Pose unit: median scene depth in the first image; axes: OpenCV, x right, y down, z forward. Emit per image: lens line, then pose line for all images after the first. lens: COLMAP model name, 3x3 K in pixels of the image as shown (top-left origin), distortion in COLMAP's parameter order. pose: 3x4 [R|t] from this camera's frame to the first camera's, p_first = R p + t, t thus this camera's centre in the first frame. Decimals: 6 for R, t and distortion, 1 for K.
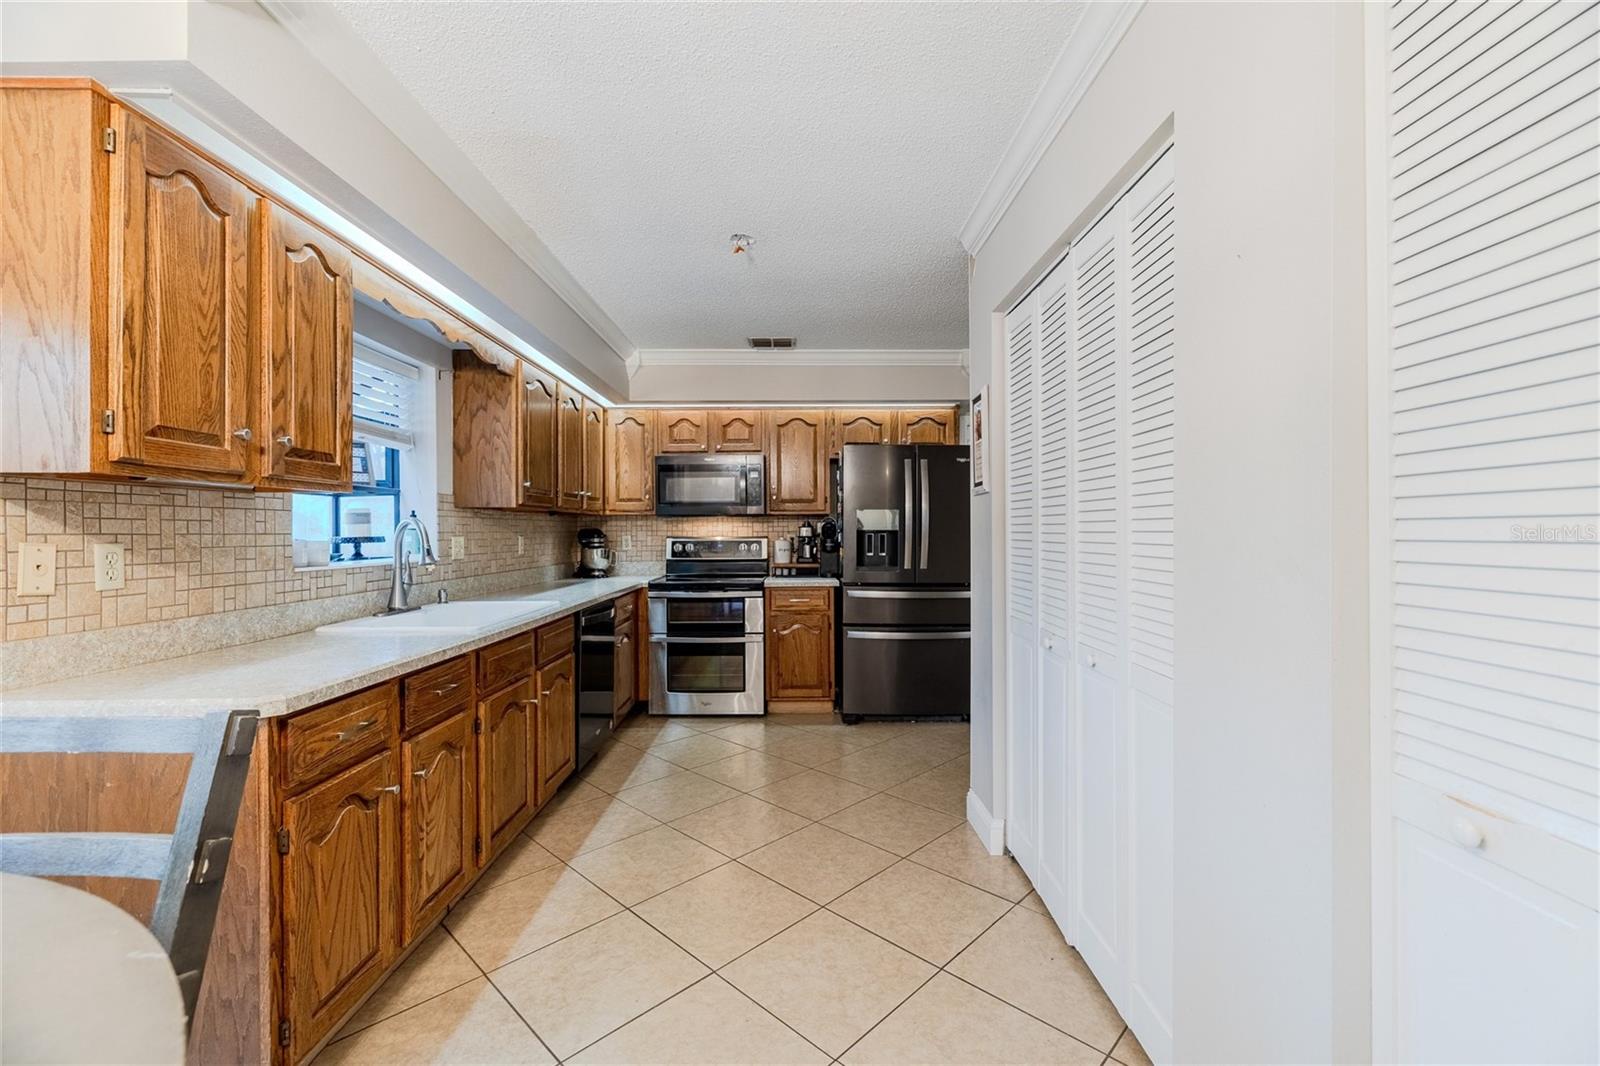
lens RADIAL K [[669.5, 0, 795.9], [0, 669.5, 533.0], [0, 0, 1]] dist [-0.002287, 0.000395]
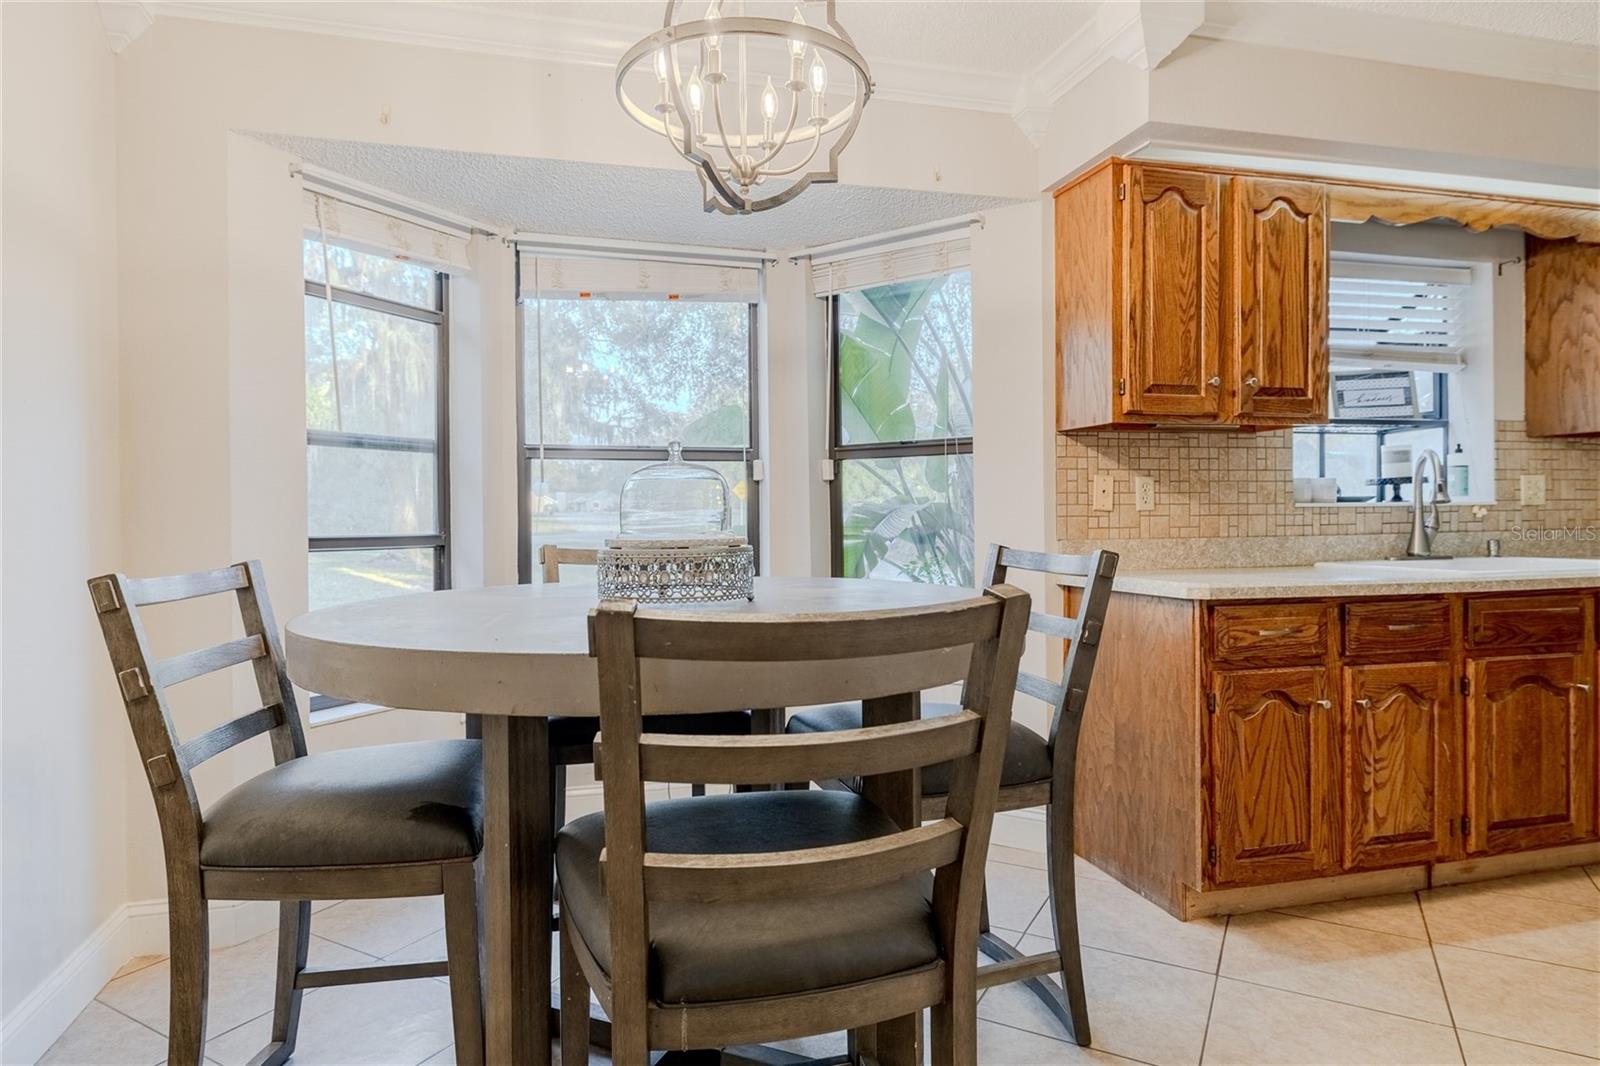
lens RADIAL K [[904.9, 0, 787.7], [0, 904.9, 521.7], [0, 0, 1]] dist [0.005252, -0.001221]
pose [[0.254684, 0.010630, -0.966966, 0.430921], [0.007725, 0.999885, 0.013026, 0.059480], [0.966994, -0.010787, 0.254572, -0.129202]]
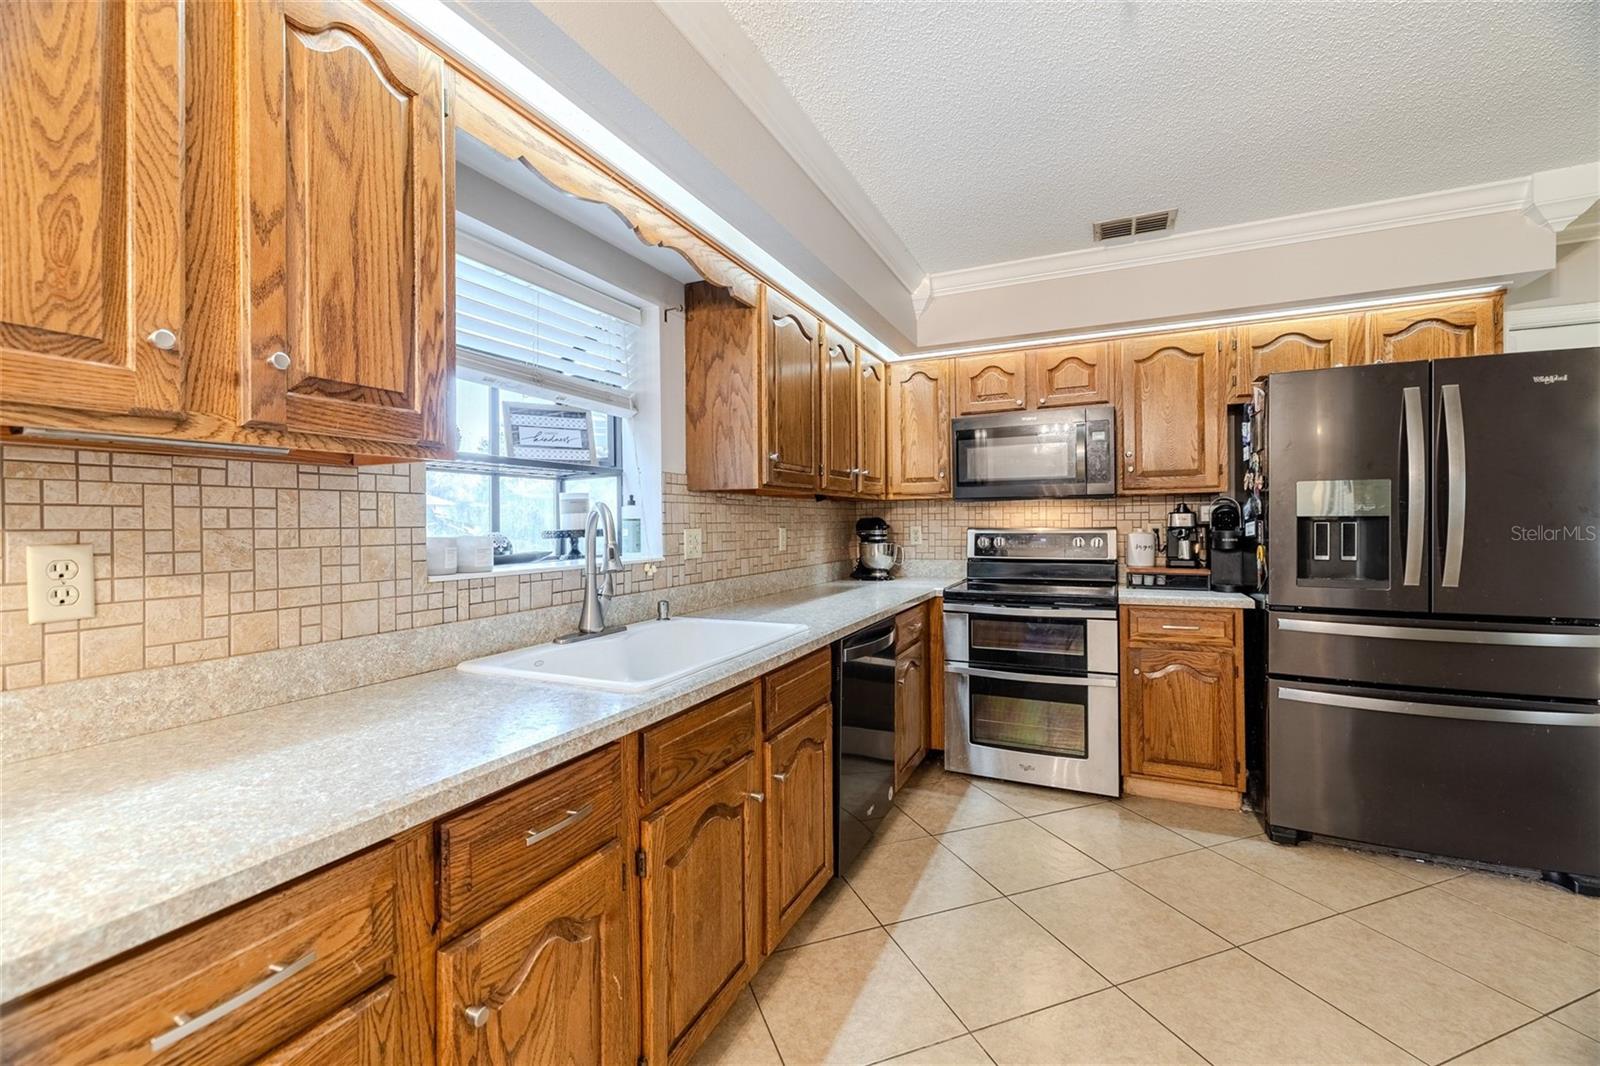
lens RADIAL K [[669.5, 0, 798.6], [0, 669.5, 524.0], [0, 0, 1]] dist [-0.002287, 0.000395]
pose [[0.907265, -0.003460, -0.420545, -0.115126], [0.004605, 0.999988, 0.001706, -0.001414], [0.420534, -0.003485, 0.907270, 0.554139]]
